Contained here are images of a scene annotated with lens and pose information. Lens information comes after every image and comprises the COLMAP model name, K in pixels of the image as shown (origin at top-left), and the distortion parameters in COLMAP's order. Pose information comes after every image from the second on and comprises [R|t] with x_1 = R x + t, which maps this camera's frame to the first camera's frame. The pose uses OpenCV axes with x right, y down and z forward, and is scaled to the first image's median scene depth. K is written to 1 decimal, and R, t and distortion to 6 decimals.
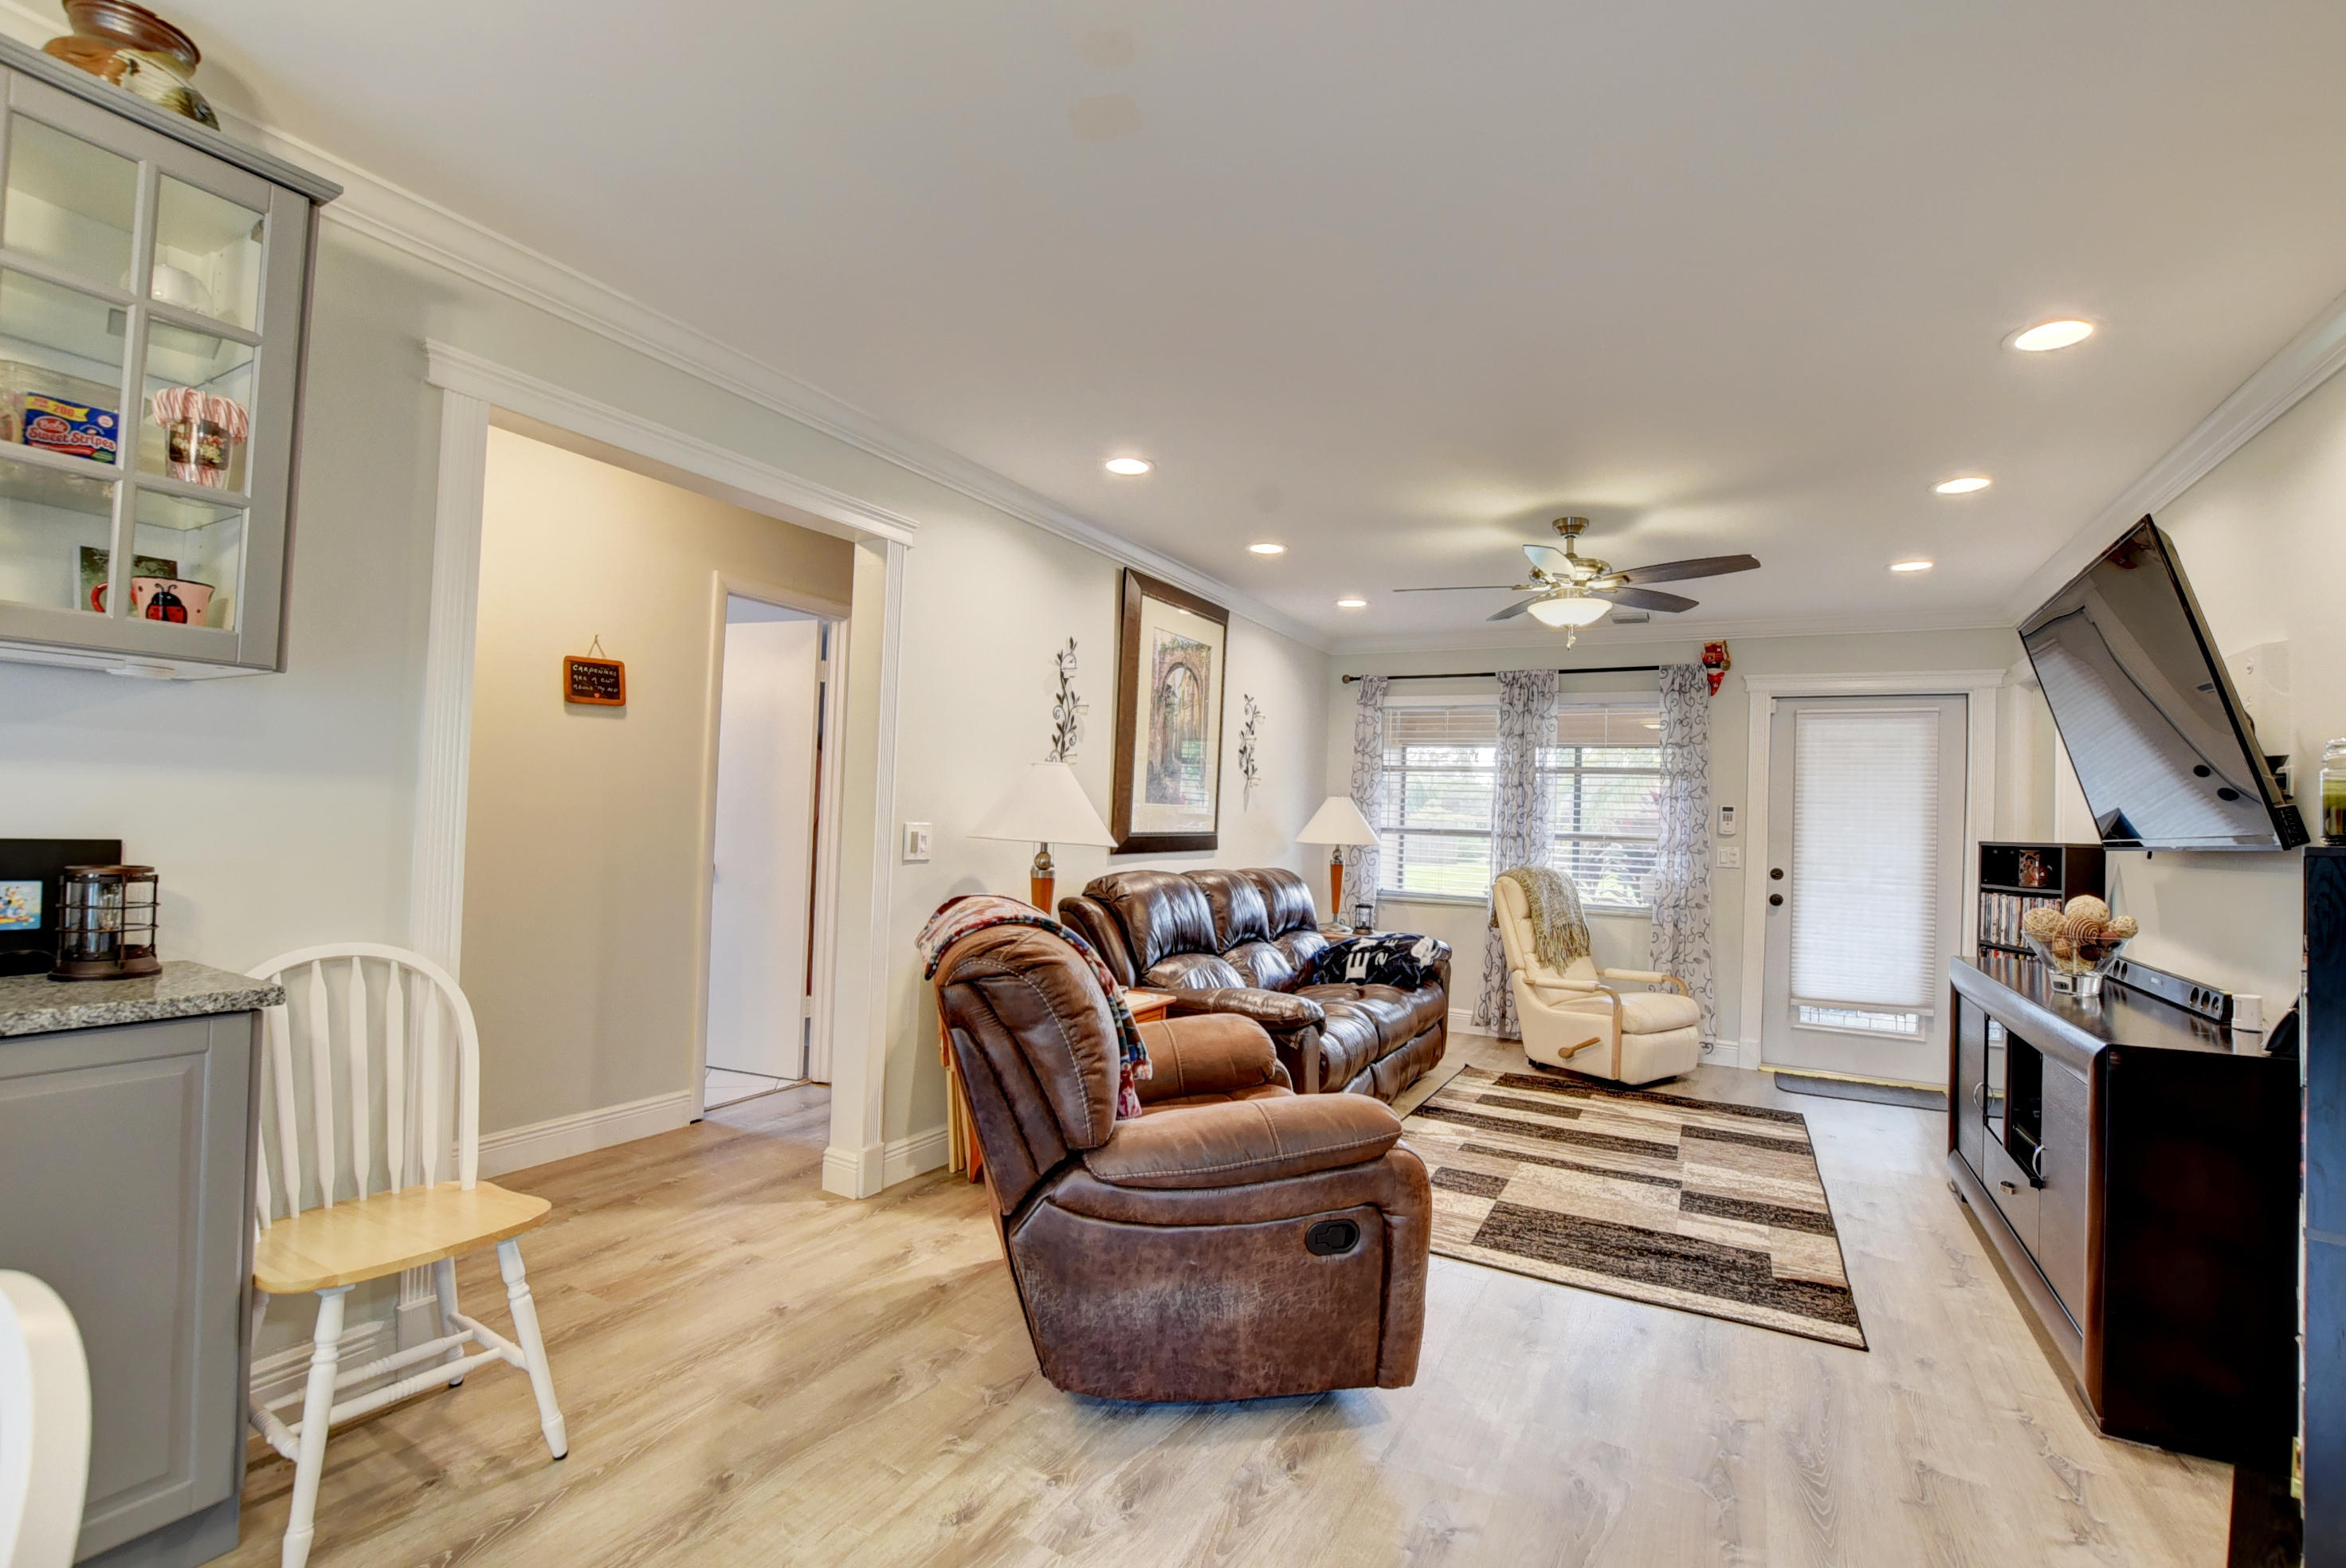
lens RADIAL K [[1037.2, 0, 1177.3], [0, 1037.2, 788.2], [0, 0, 1]] dist [-0.032562, 0.003385]
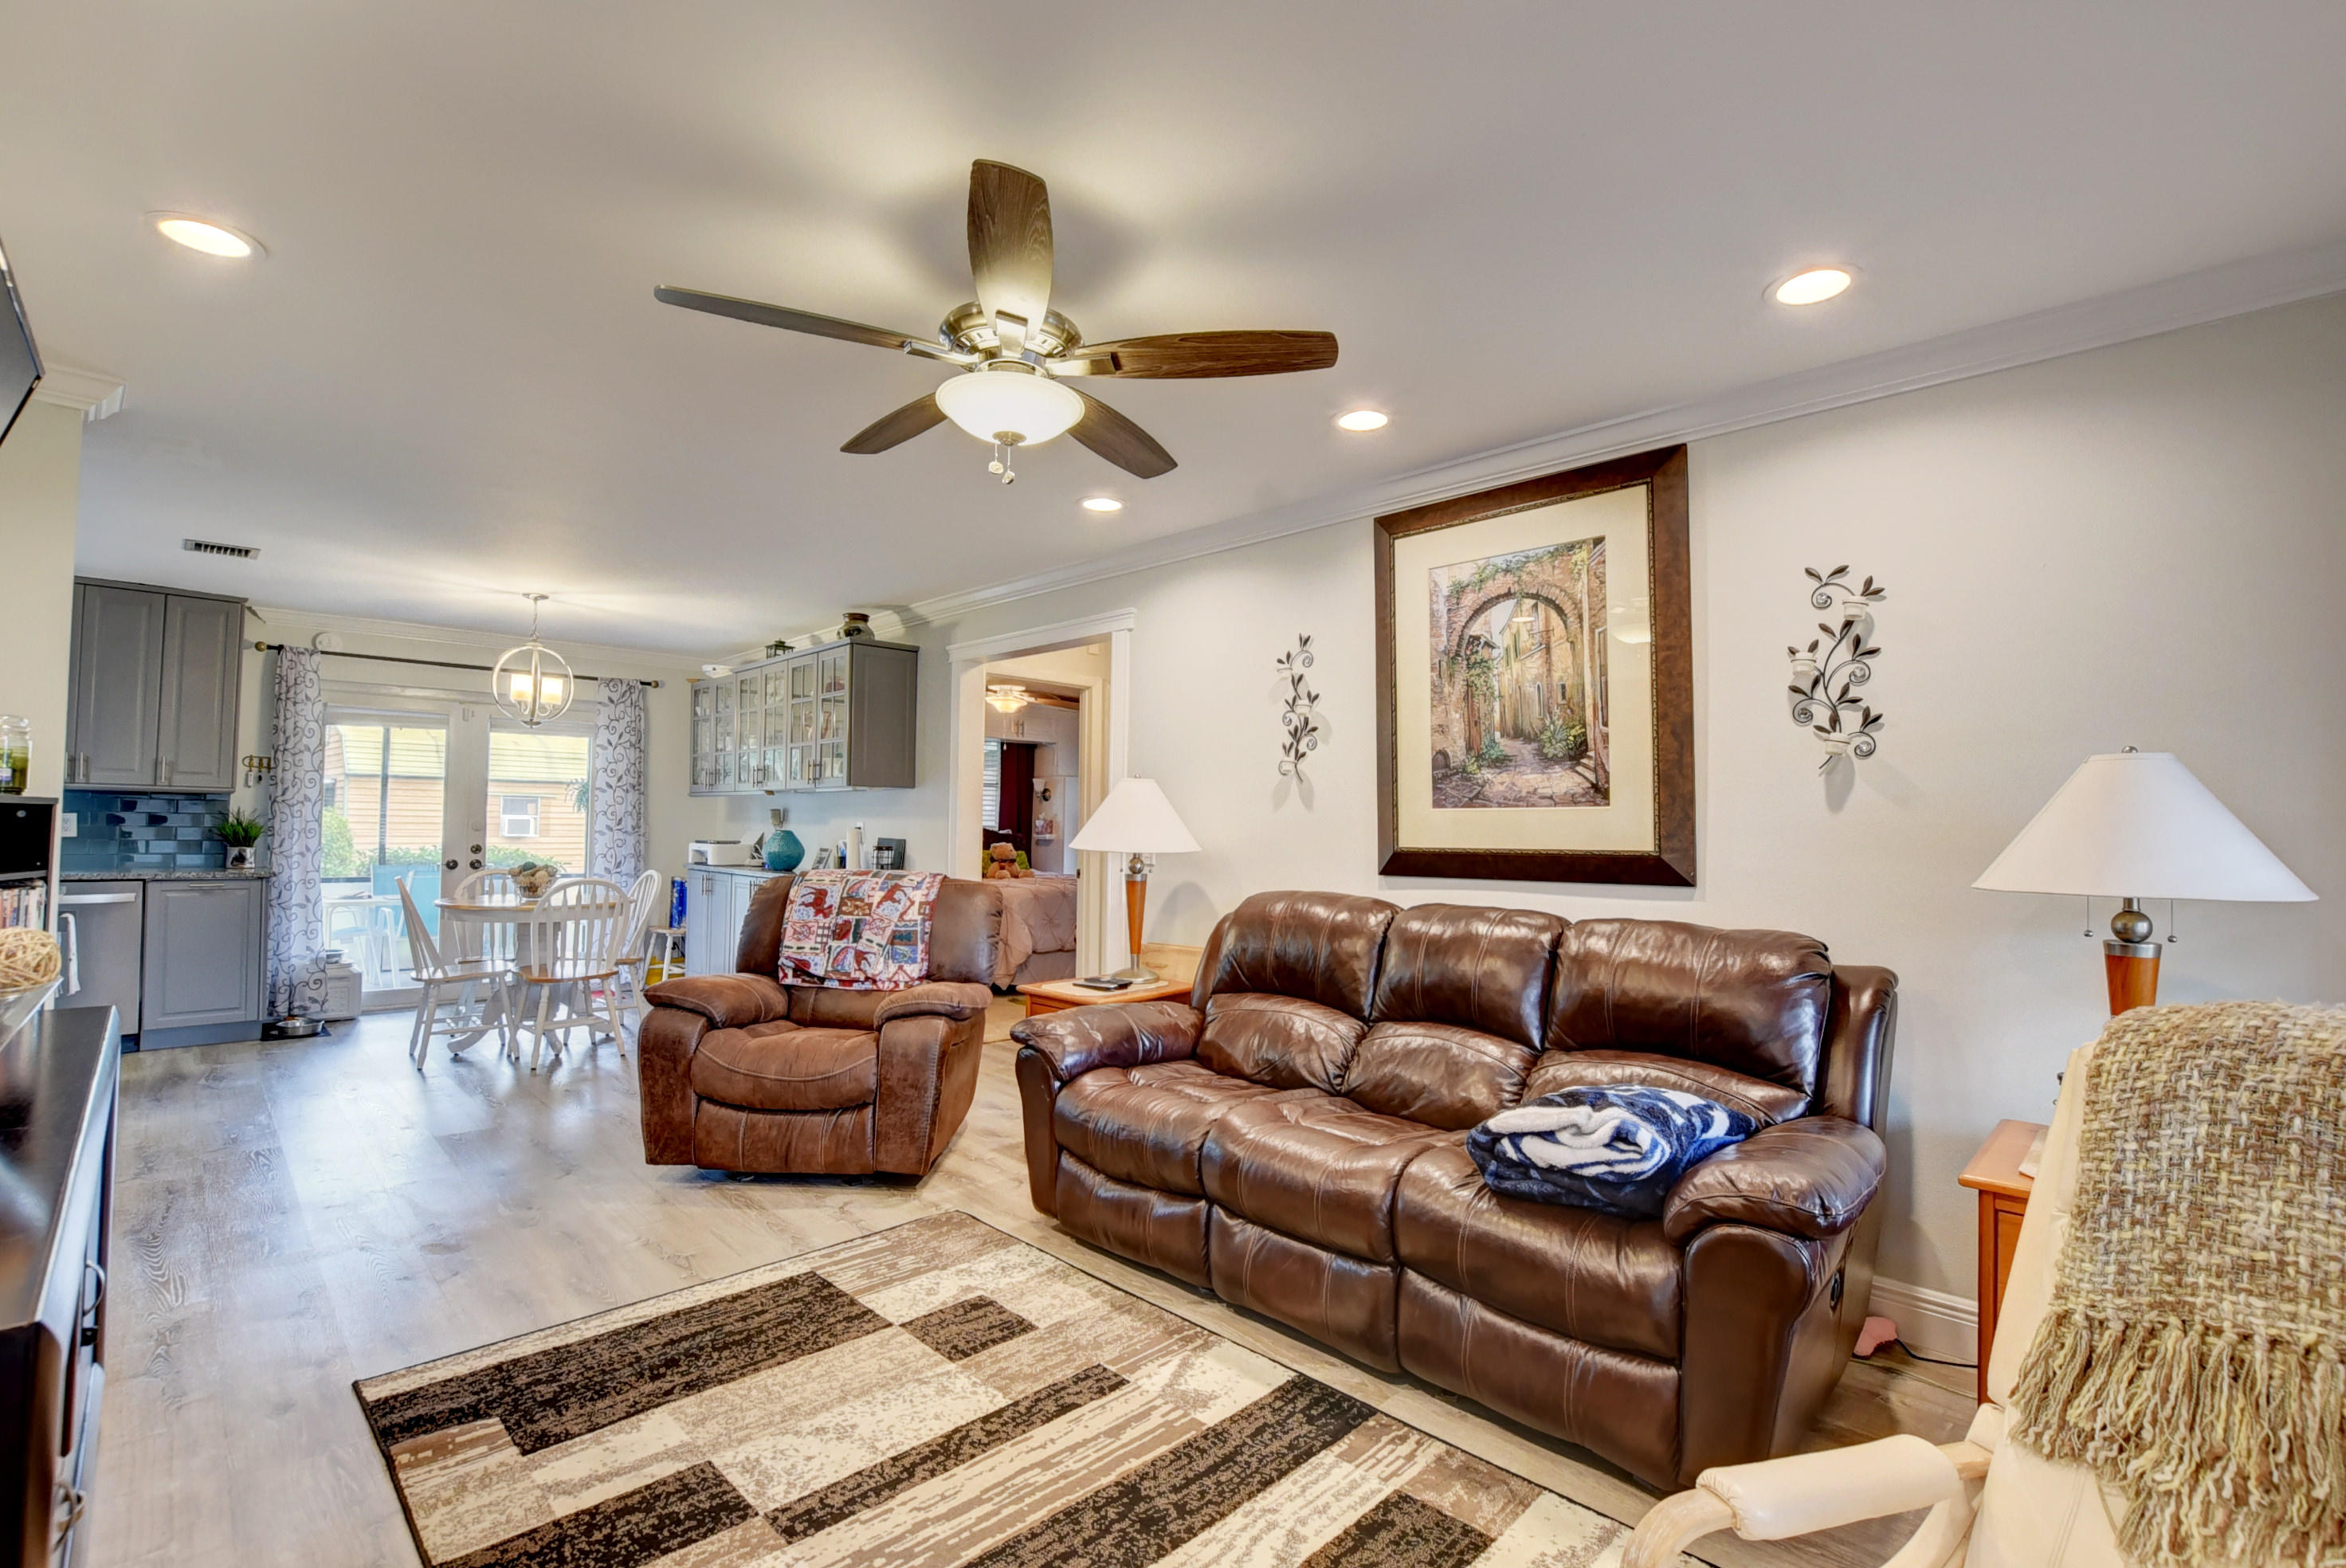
lens RADIAL K [[1037.2, 0, 1169.1], [0, 1037.2, 791.2], [0, 0, 1]] dist [-0.032562, 0.003385]
pose [[-0.280665, -0.075173, -0.956858, 0.869768], [0.000150, 0.996925, -0.078365, 0.071373], [0.959806, -0.022138, -0.279790, 1.240366]]
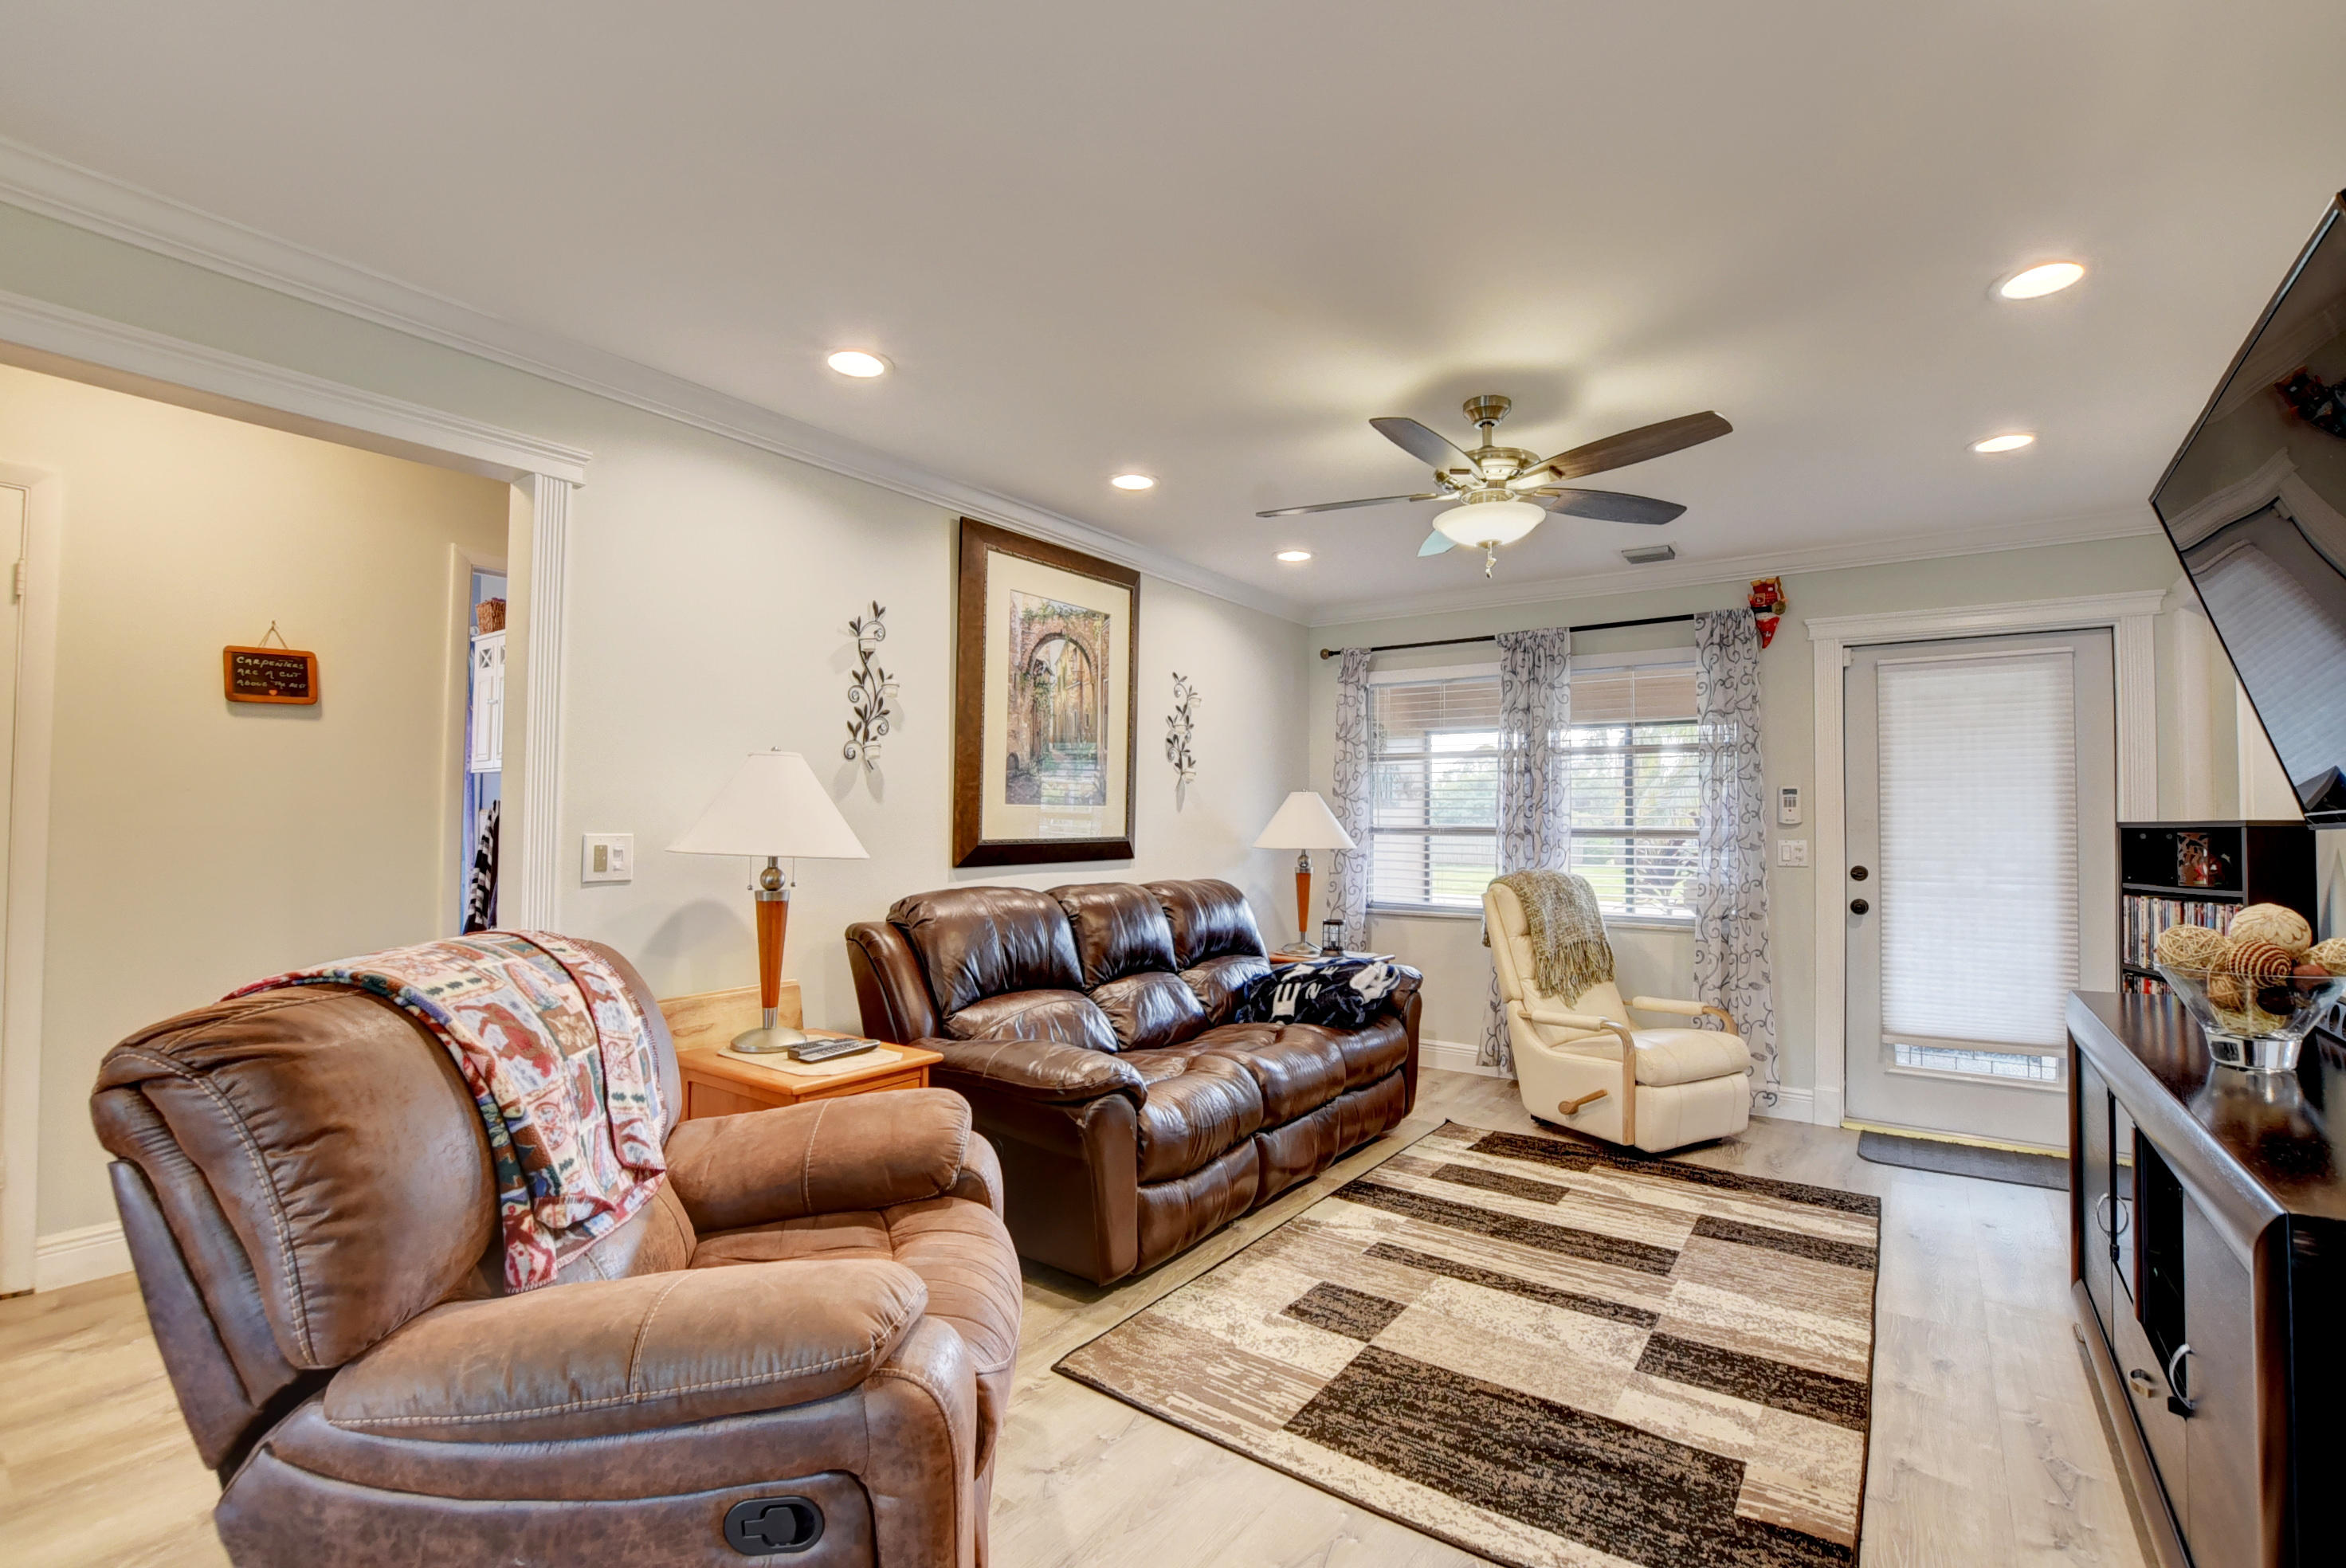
lens RADIAL K [[1037.2, 0, 1178.6], [0, 1037.2, 789.6], [0, 0, 1]] dist [-0.032562, 0.003385]
pose [[0.992055, -0.031254, -0.121858, 0.247472], [0.030255, 0.999492, -0.010038, 0.018335], [0.122110, 0.006272, 0.992497, 0.246270]]
